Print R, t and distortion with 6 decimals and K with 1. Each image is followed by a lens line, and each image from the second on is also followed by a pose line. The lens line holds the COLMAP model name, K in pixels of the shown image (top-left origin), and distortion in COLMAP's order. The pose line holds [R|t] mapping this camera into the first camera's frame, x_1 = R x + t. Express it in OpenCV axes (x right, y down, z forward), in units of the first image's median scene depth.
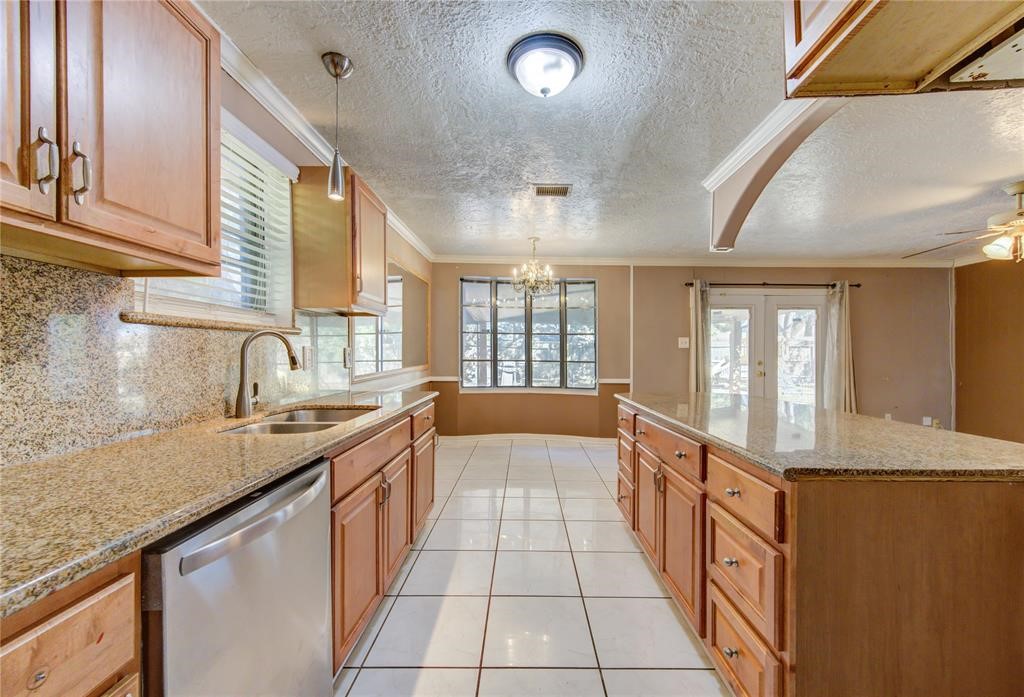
lens RADIAL K [[400.5, 0, 515.8], [0, 400.5, 353.0], [0, 0, 1]] dist [-0.000997, 0.000002]
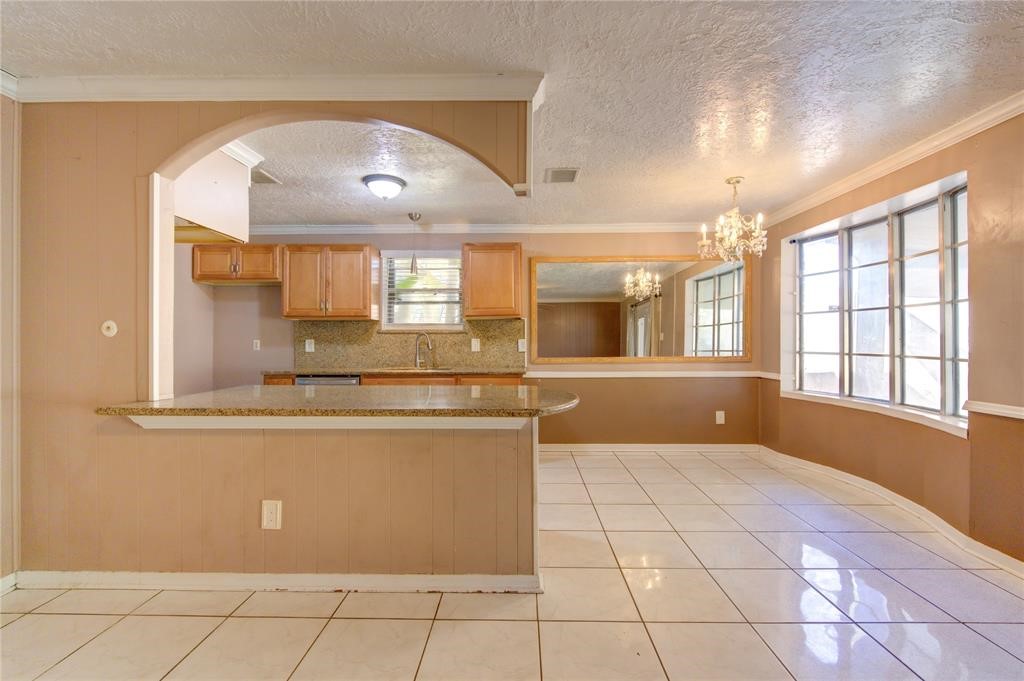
lens RADIAL K [[447.8, 0, 511.5], [0, 447.8, 343.1], [0, 0, 1]] dist [-0.002585, -0.000480]
pose [[0.001531, -0.001702, -0.999997, 0.696074], [0.002130, 0.999996, -0.001699, 0.003215], [0.999997, -0.002127, 0.001534, 0.501177]]
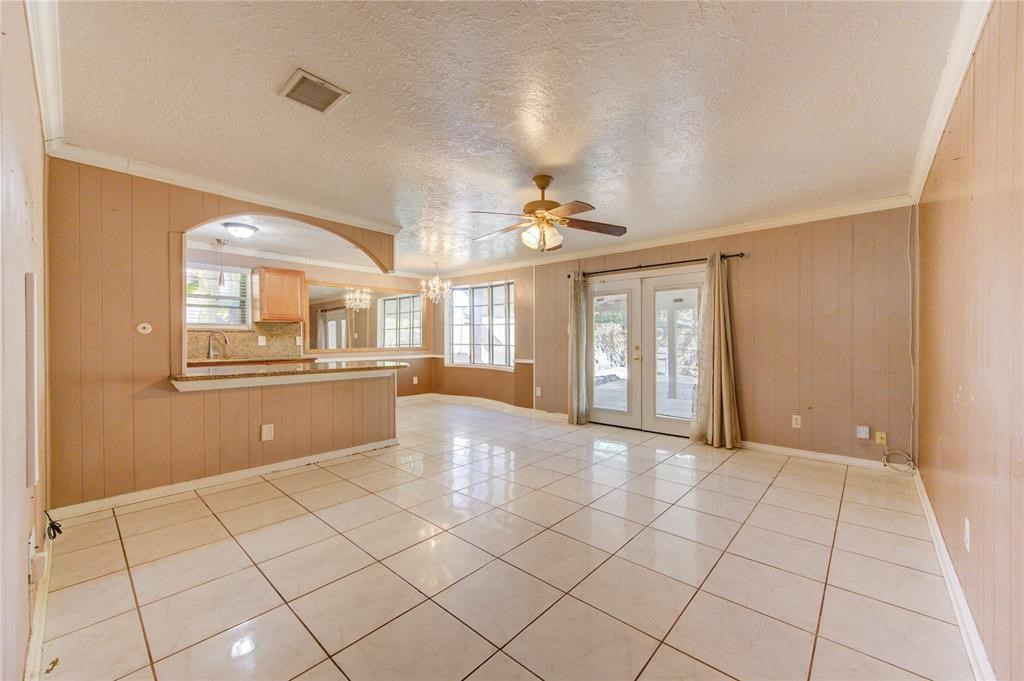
lens RADIAL K [[399.1, 0, 510.0], [0, 399.1, 343.0], [0, 0, 1]] dist [0.003294, 0.000155]
pose [[0.748390, 0.002153, -0.663255, 1.028045], [0.003114, 0.999972, 0.006759, 0.006398], [0.663252, -0.007124, 0.748363, 0.056931]]
